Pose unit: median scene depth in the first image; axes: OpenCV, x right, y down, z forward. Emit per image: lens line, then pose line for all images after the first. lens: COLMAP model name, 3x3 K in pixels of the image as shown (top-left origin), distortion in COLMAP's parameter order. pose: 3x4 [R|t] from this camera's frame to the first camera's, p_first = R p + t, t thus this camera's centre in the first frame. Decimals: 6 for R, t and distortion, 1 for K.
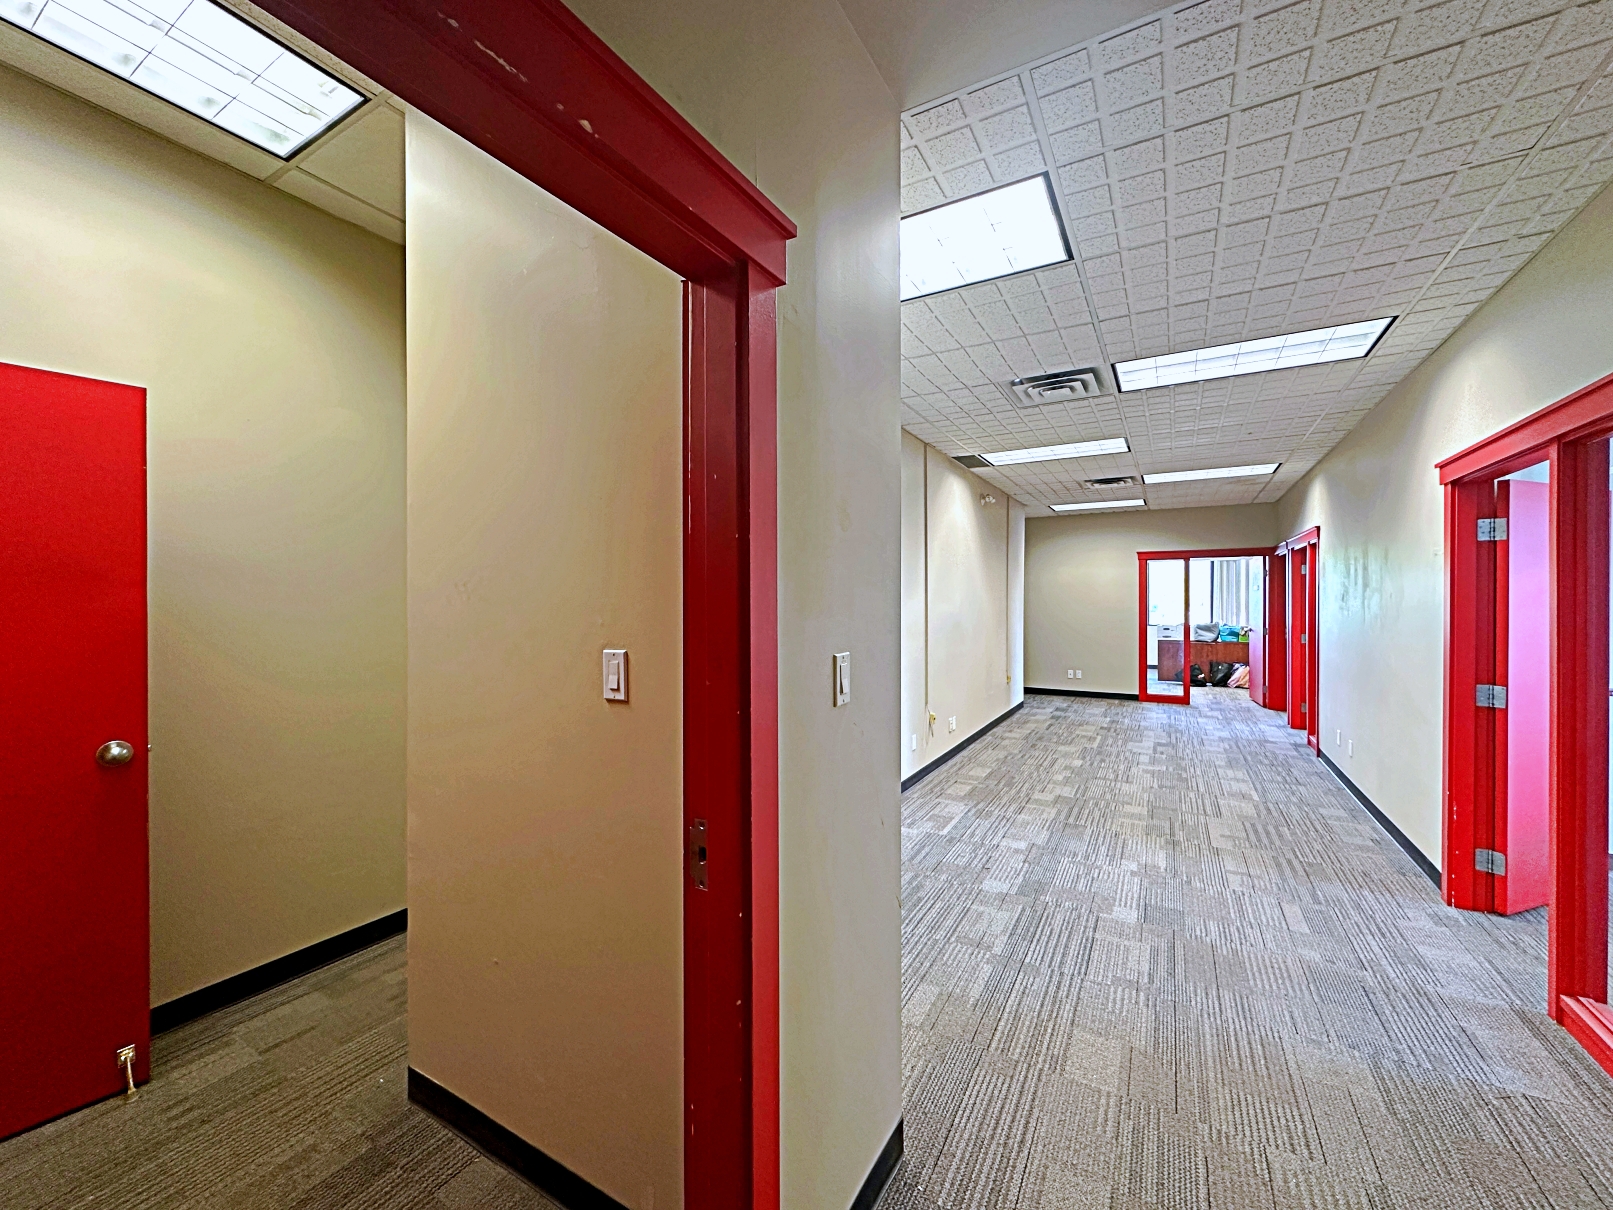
lens RADIAL K [[642.5, 0, 810.7], [0, 642.5, 602.2], [0, 0, 1]] dist [-0.002569, 0.000844]
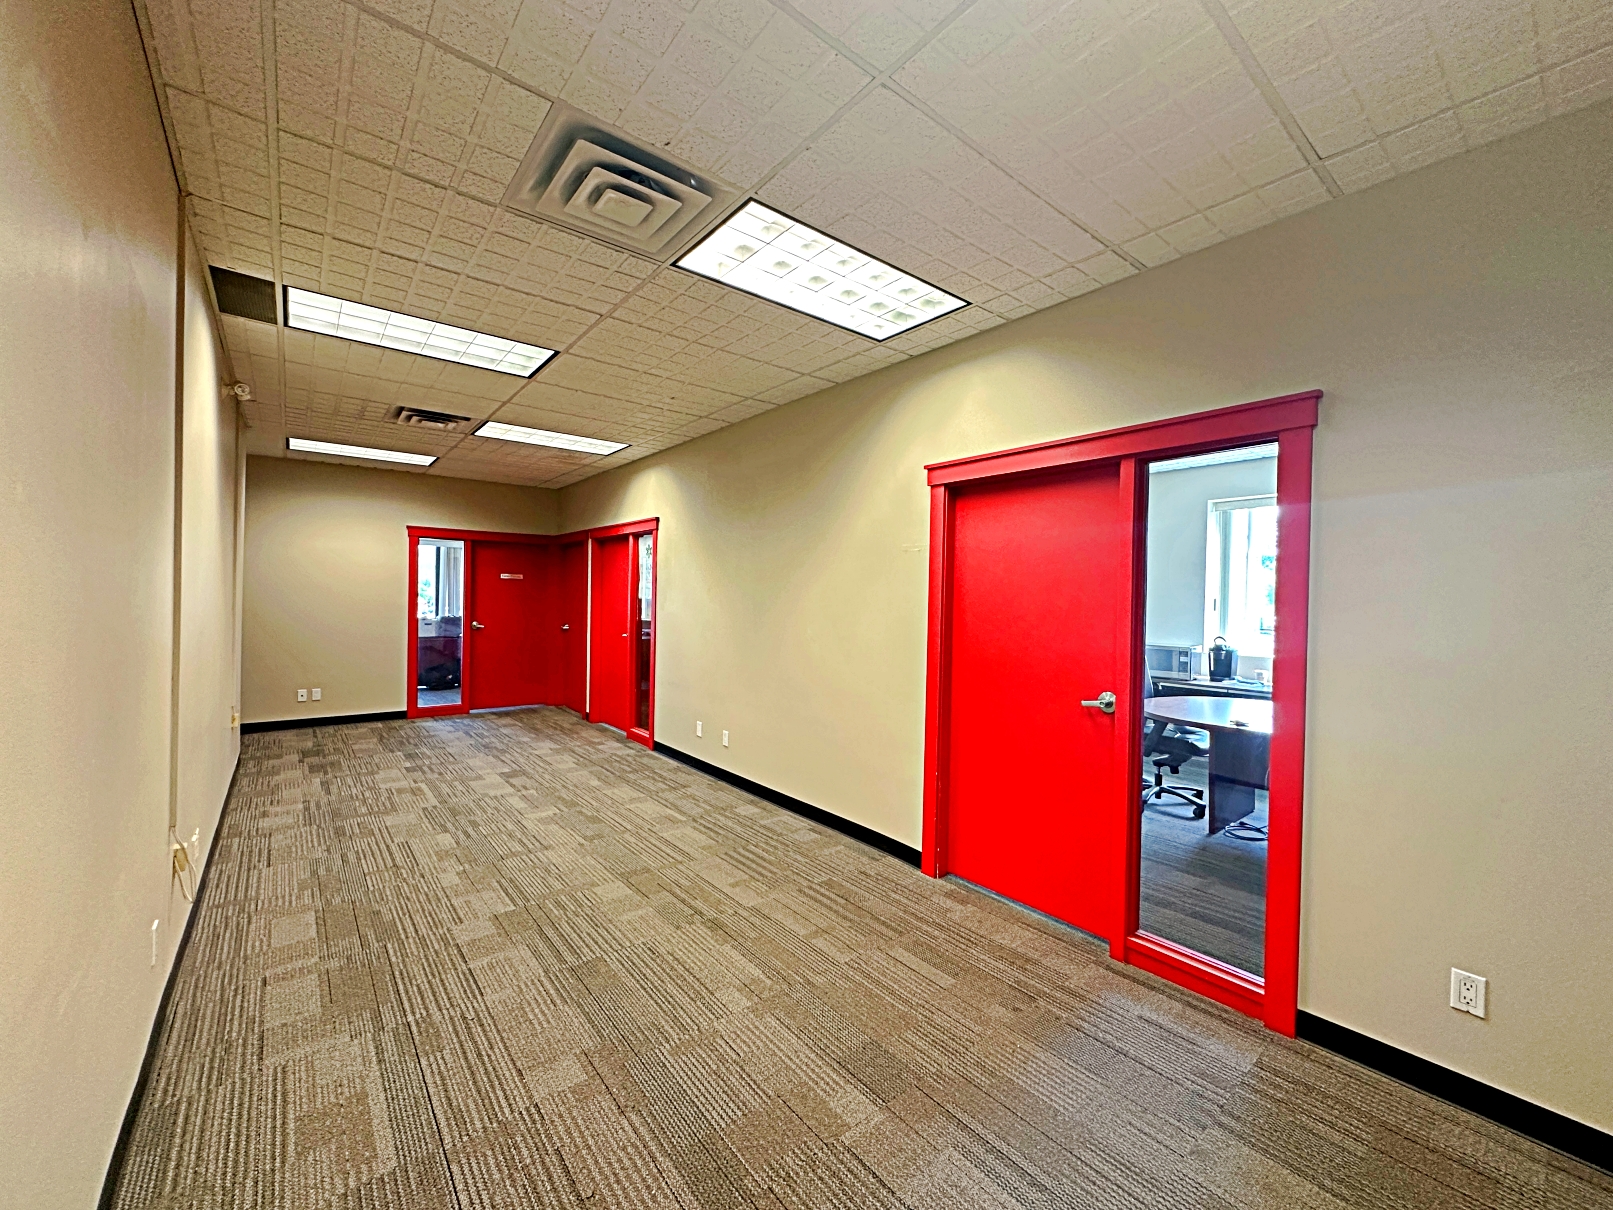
lens RADIAL K [[642.5, 0, 804.1], [0, 642.5, 607.0], [0, 0, 1]] dist [-0.002569, 0.000844]
pose [[0.371942, -0.005943, 0.928237, -0.061756], [-0.014495, 0.999820, 0.012209, 0.005776], [-0.928143, -0.017996, 0.371789, 0.591536]]
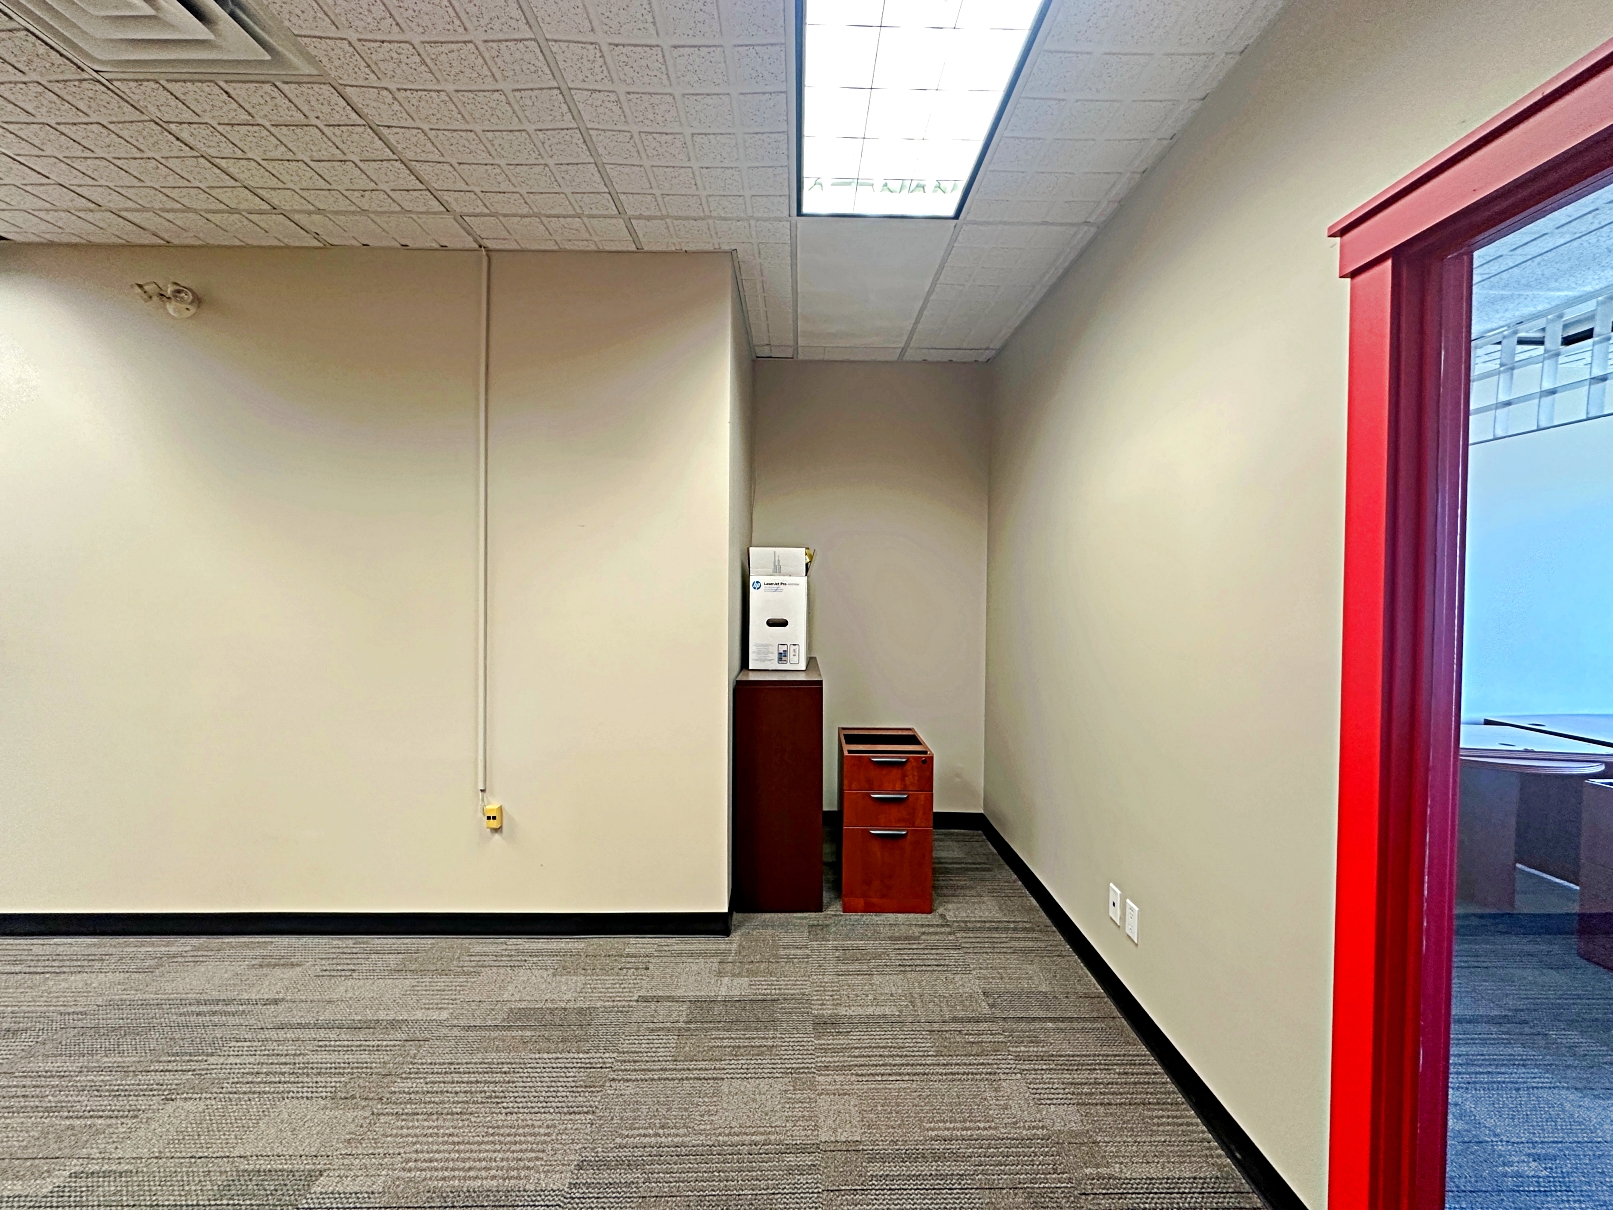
lens RADIAL K [[642.5, 0, 805.3], [0, 642.5, 603.8], [0, 0, 1]] dist [-0.002569, 0.000844]
pose [[0.505367, 0.024475, -0.862557, 1.248624], [-0.007883, 0.999687, 0.023747, 0.002242], [0.862868, -0.005201, 0.505402, 1.814734]]
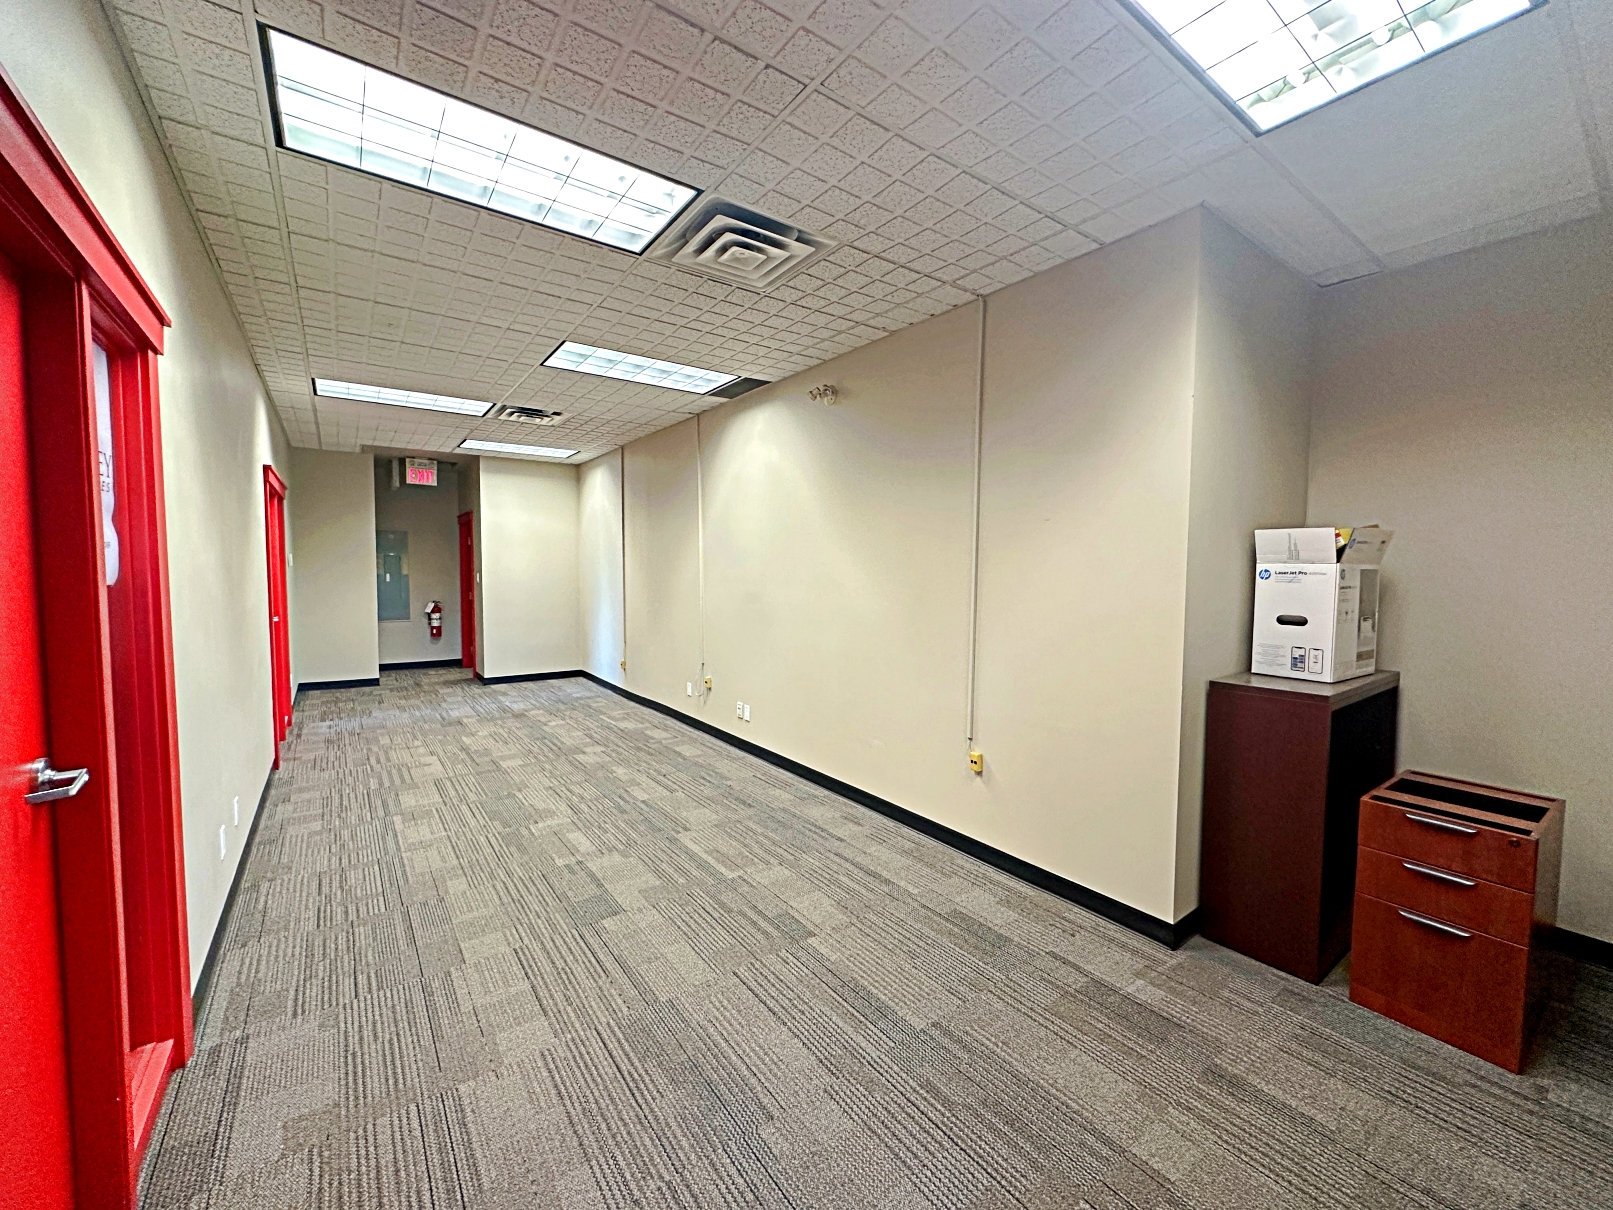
lens RADIAL K [[642.5, 0, 806.9], [0, 642.5, 604.8], [0, 0, 1]] dist [-0.002569, 0.000844]
pose [[-0.414356, 0.051442, -0.908660, 1.332481], [-0.008527, 0.998138, 0.060396, -0.005471], [0.910075, 0.032774, -0.413146, 1.990957]]
